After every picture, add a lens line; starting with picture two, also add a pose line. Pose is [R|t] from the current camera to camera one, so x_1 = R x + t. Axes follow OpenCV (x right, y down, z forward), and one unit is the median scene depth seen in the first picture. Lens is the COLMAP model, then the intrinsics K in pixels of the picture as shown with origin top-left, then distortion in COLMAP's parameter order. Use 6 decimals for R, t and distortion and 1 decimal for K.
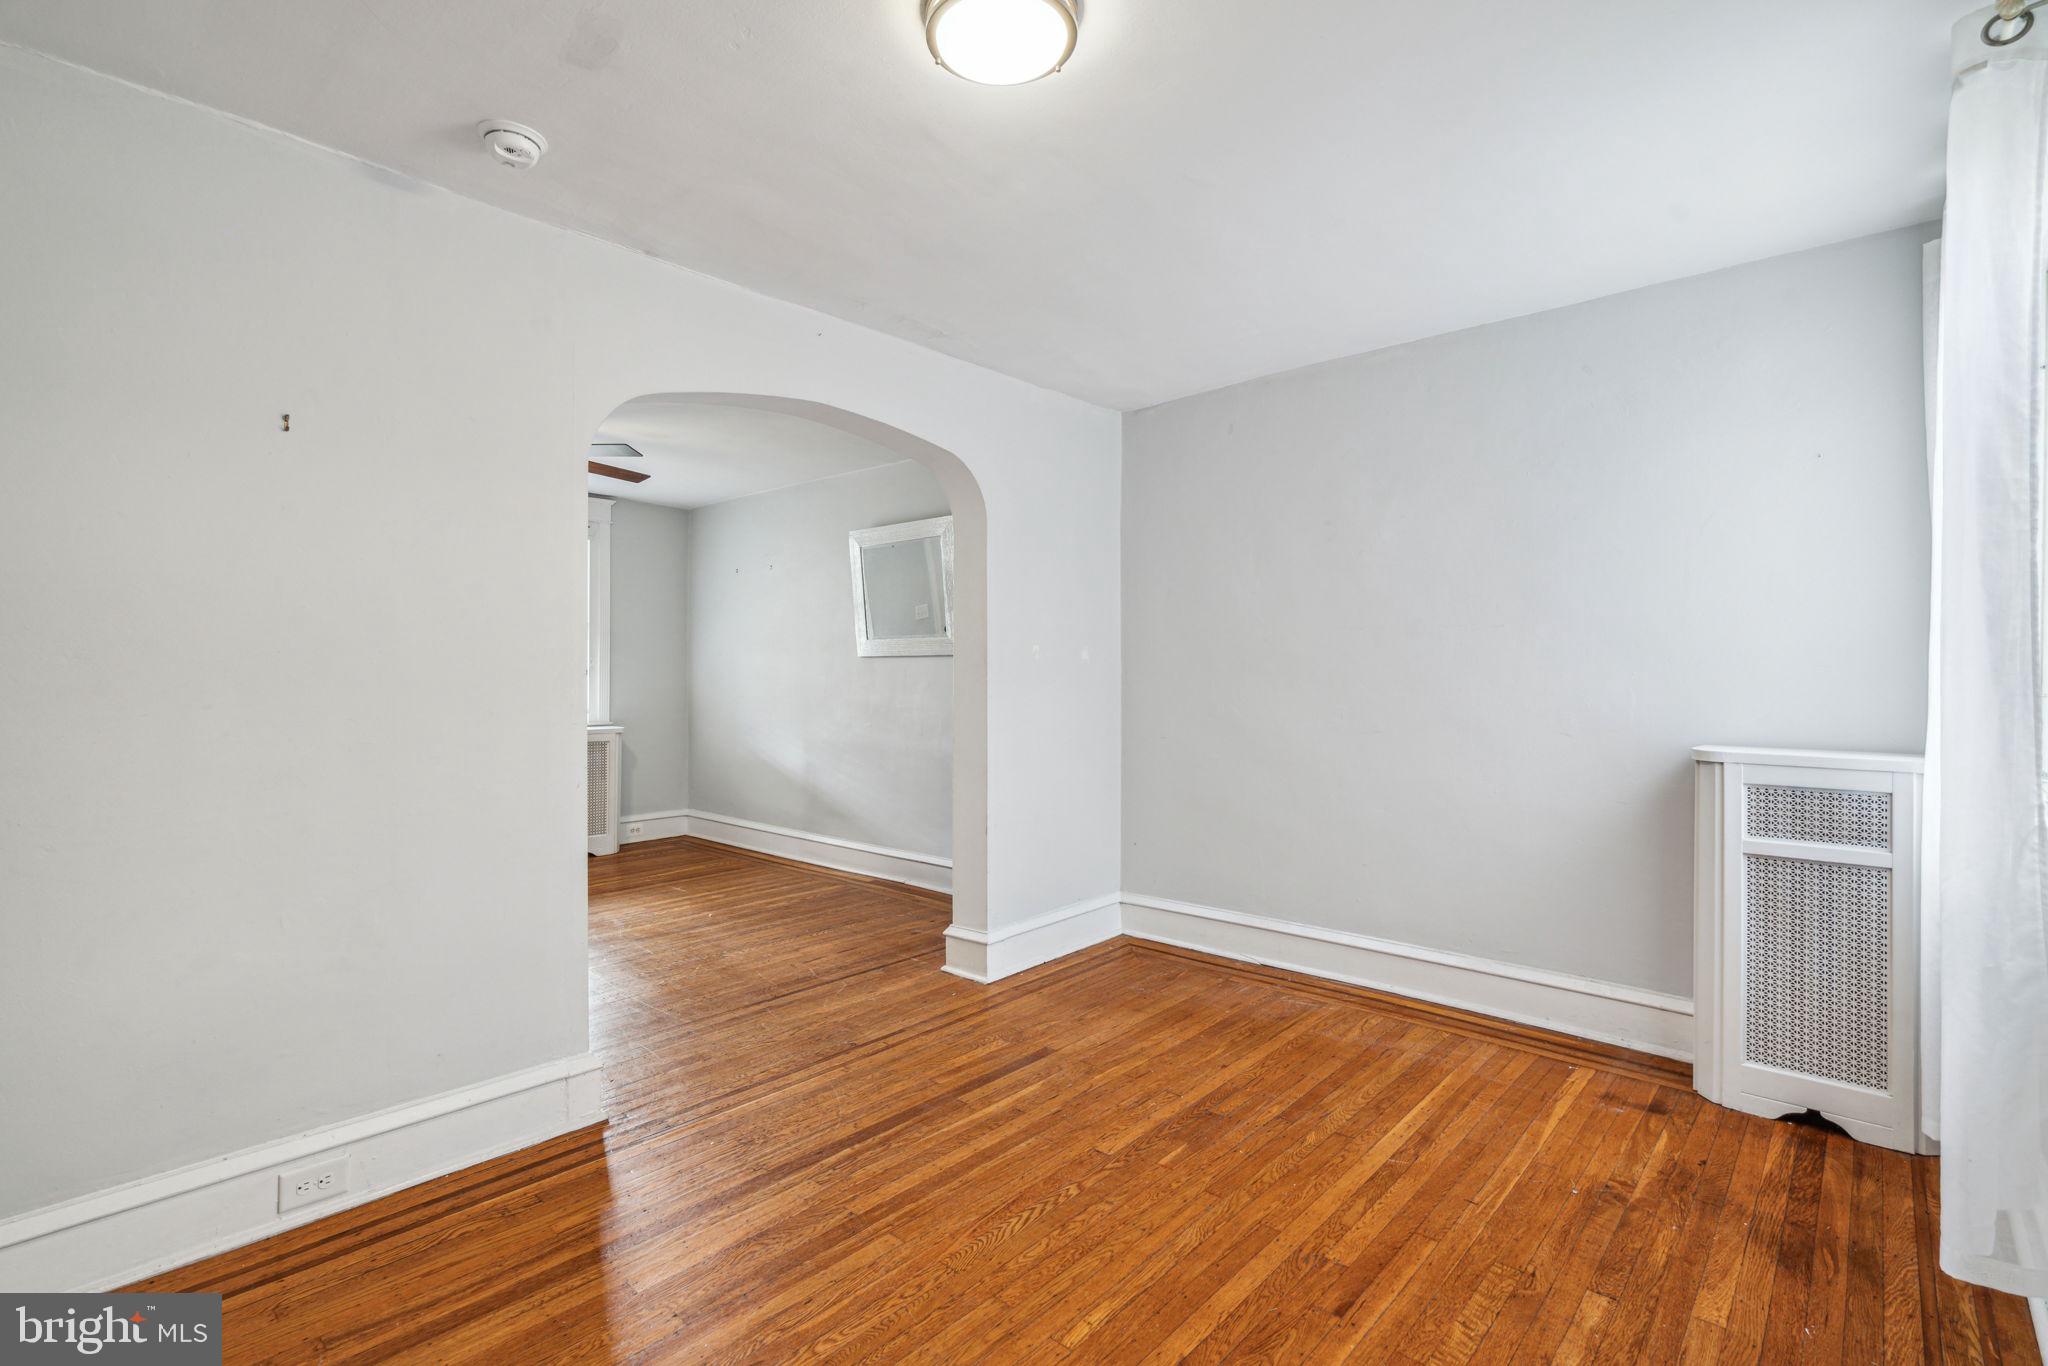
lens RADIAL K [[947.4, 0, 1024.0], [0, 947.4, 683.0], [0, 0, 1]] dist [-0.001148, 0.000247]
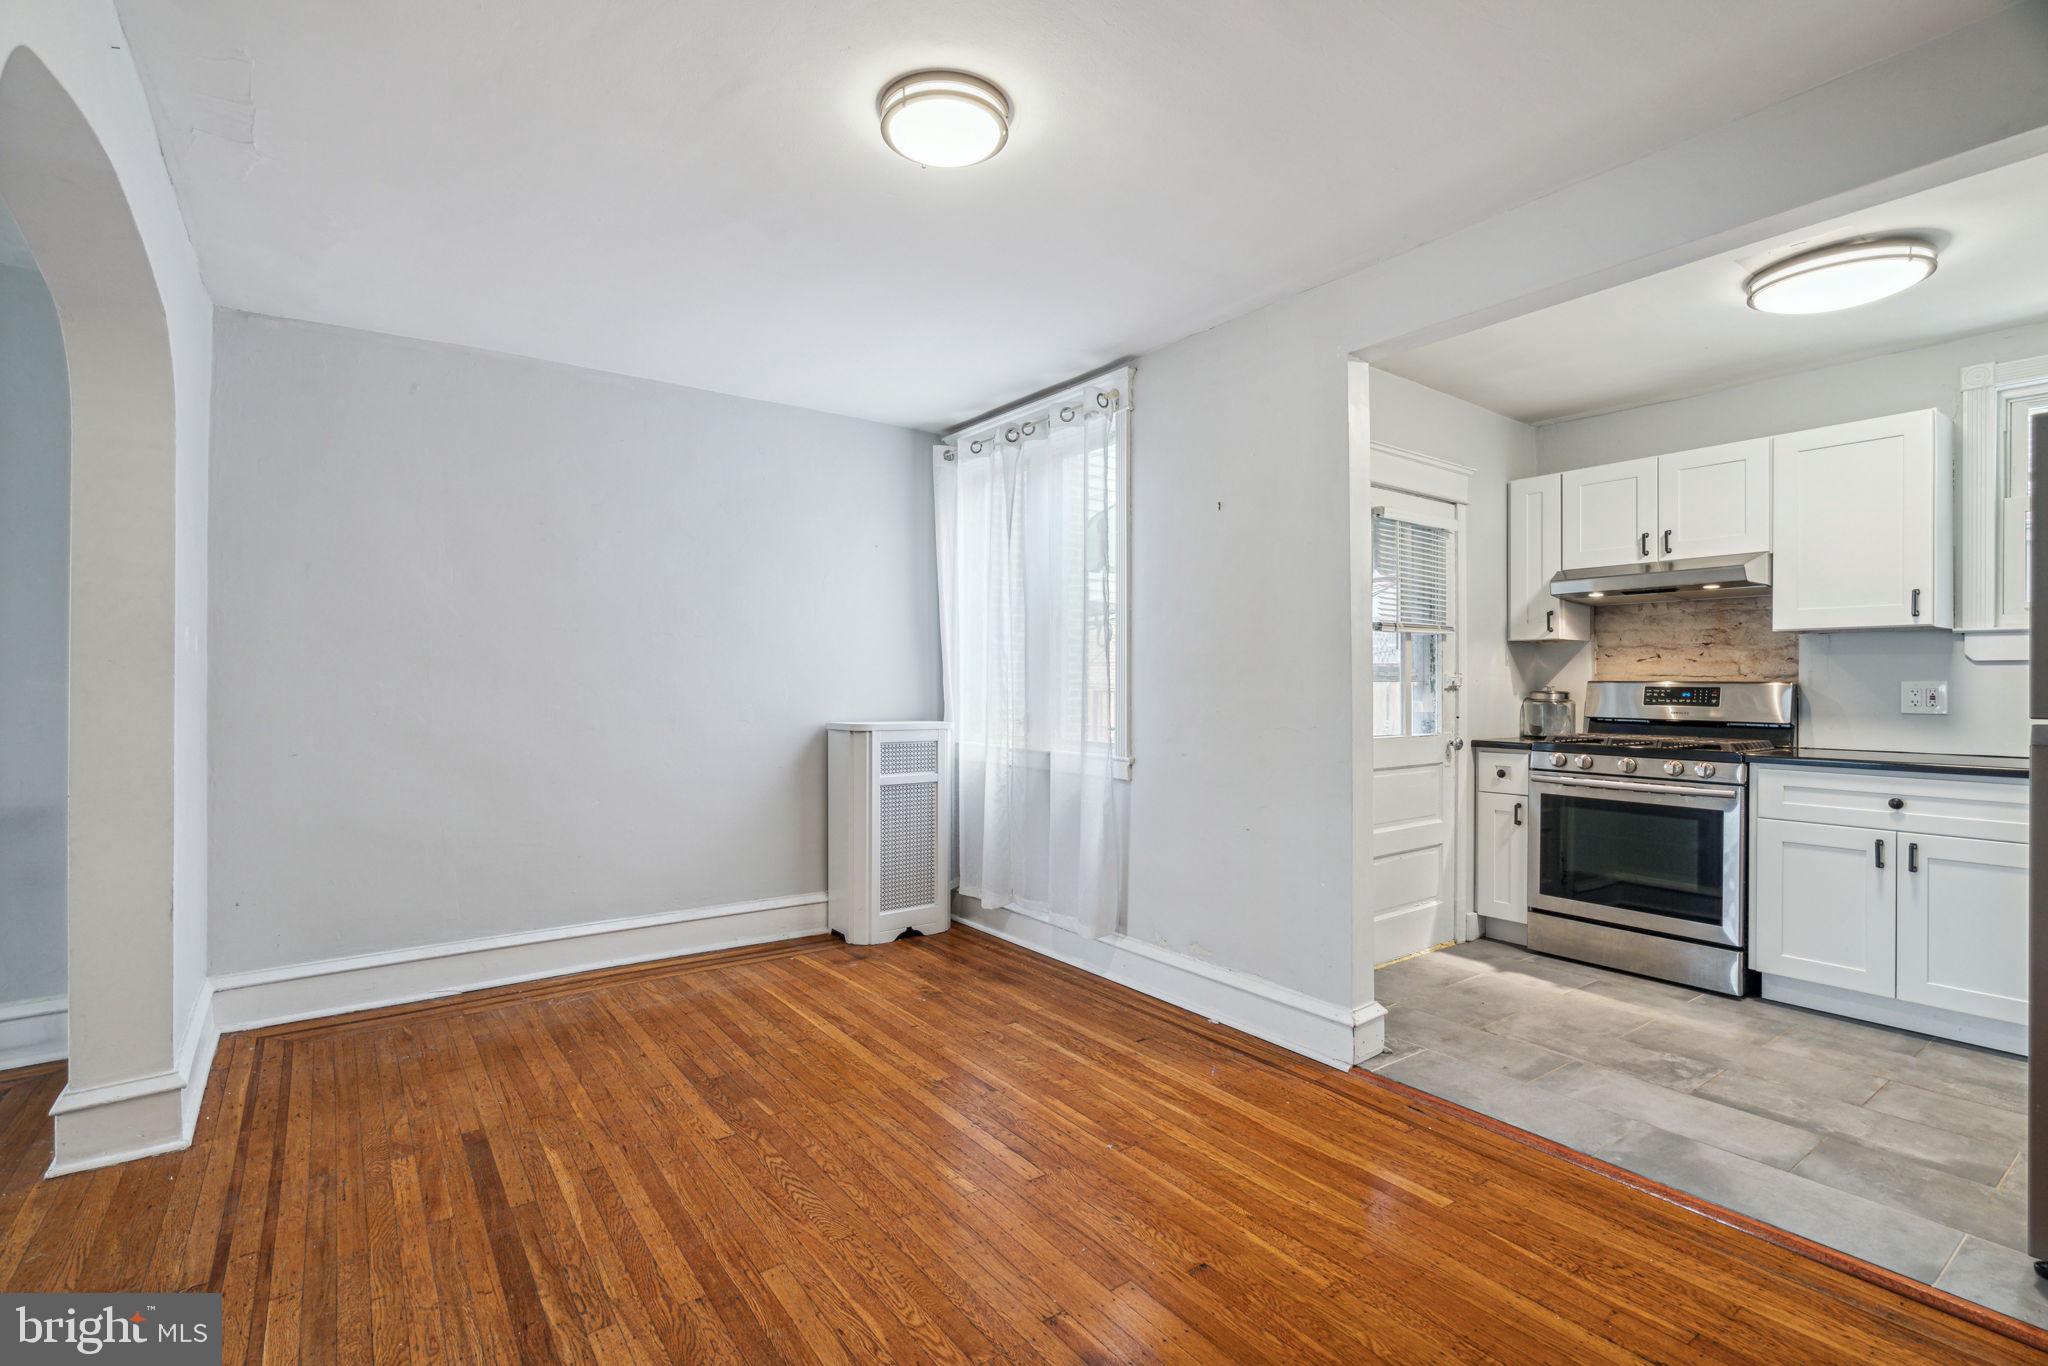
lens RADIAL K [[933.8, 0, 1012.2], [0, 933.8, 673.2], [0, 0, 1]] dist [-0.000906, 0.000491]
pose [[0.199037, 0.011995, 0.979919, -0.734666], [0.005898, 0.999892, -0.013437, 0.008512], [-0.979974, 0.008454, 0.198944, 0.425580]]
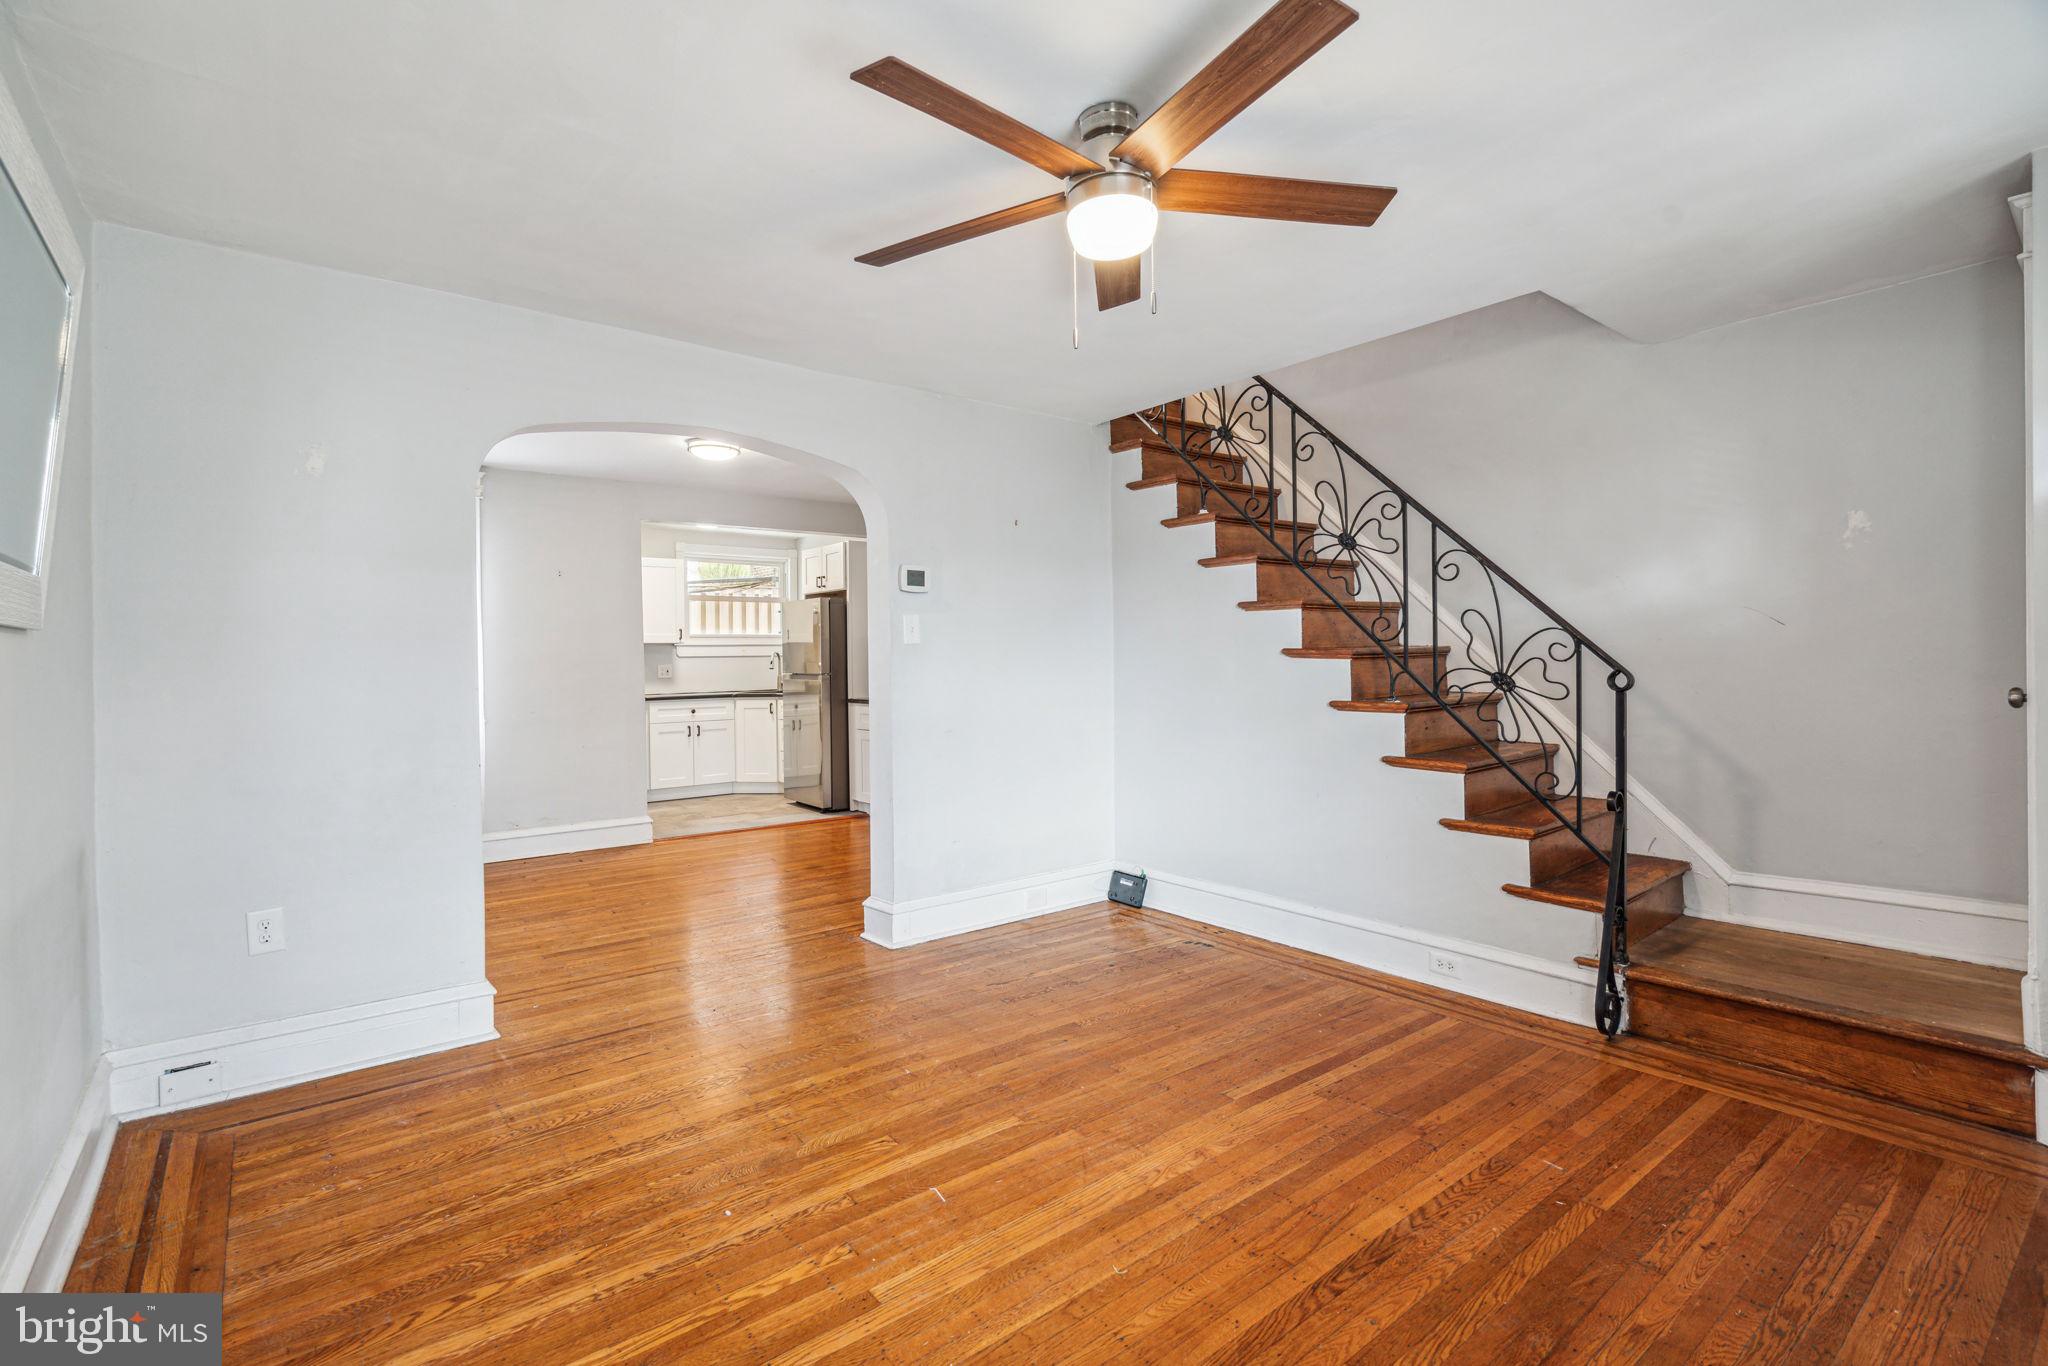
lens RADIAL K [[933.8, 0, 1012.2], [0, 933.8, 673.2], [0, 0, 1]] dist [-0.000906, 0.000491]
pose [[-0.985889, 0.007374, 0.167238, -0.920589], [0.012865, 0.999412, 0.031775, -0.045923], [-0.166905, 0.033478, -0.985404, 2.381233]]
